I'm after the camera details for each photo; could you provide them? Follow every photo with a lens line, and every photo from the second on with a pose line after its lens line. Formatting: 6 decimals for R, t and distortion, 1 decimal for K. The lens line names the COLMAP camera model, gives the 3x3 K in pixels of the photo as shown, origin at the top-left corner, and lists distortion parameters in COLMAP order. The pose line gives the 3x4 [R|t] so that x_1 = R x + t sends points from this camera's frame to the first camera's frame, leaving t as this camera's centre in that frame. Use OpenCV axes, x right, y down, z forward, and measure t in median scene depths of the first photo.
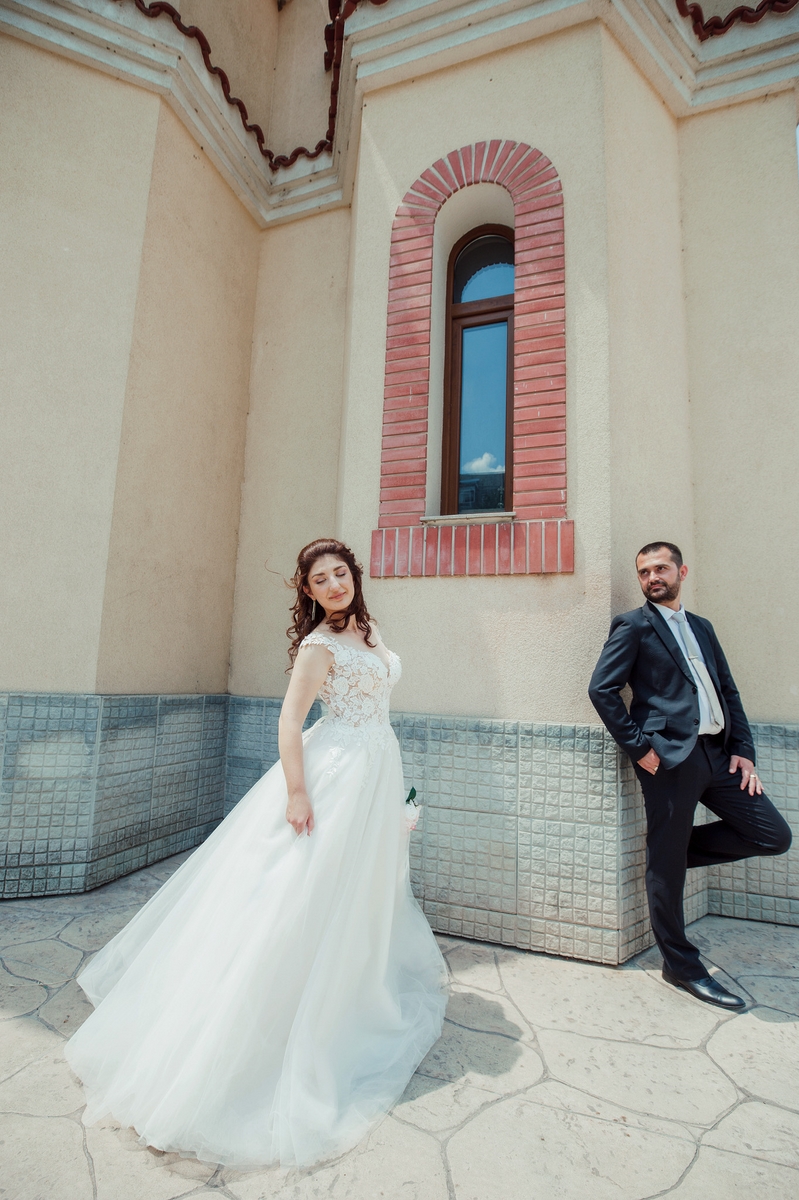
lens RADIAL K [[553.9, 0, 399.5], [0, 553.9, 600.0], [0, 0, 1]] dist [-0.000681, -0.000086]
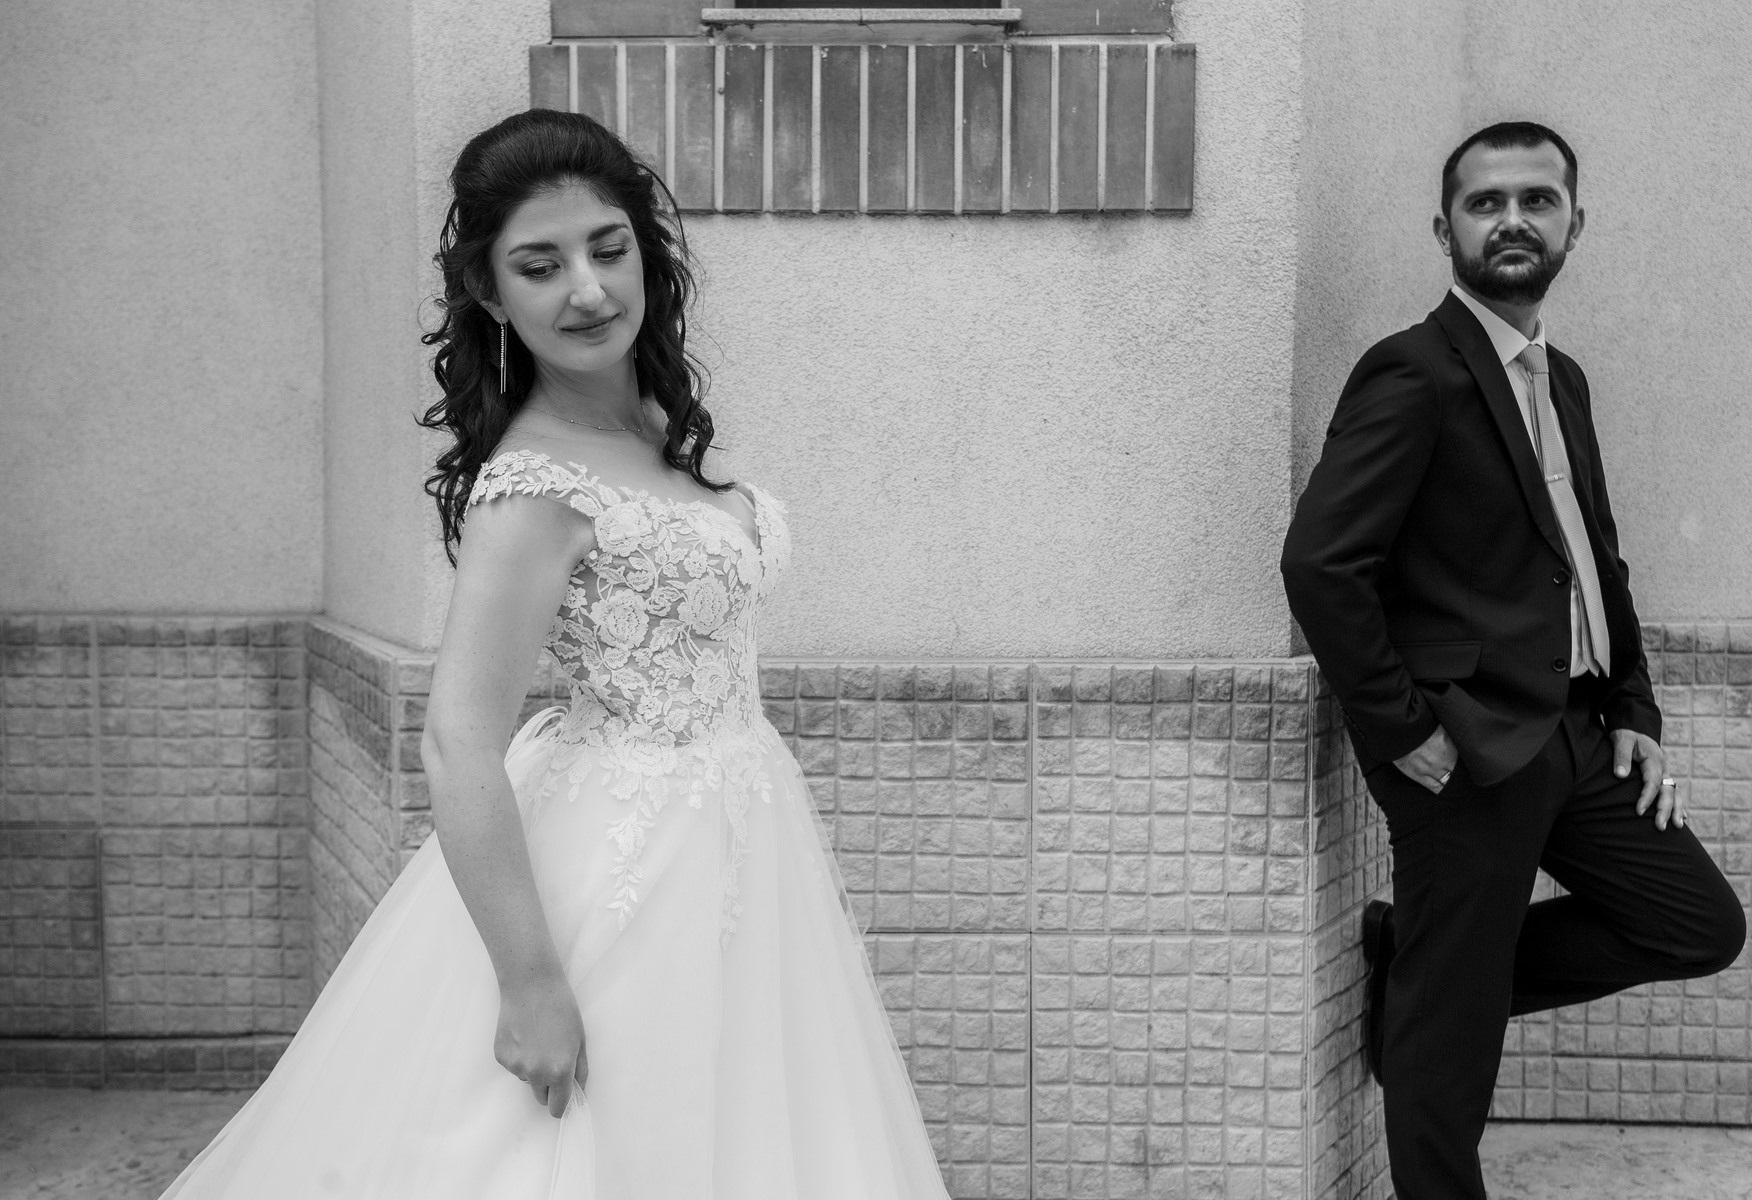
lens RADIAL K [[1732.8, 0, 875.9], [0, 1732.8, 532.5], [0, 0, 1]] dist [0.079240, 0.000098]
pose [[0.957227, -0.043079, 0.286112, -0.180550], [-0.007931, 0.984576, 0.174778, -0.044264], [-0.289229, -0.169571, 0.942121, 0.049918]]
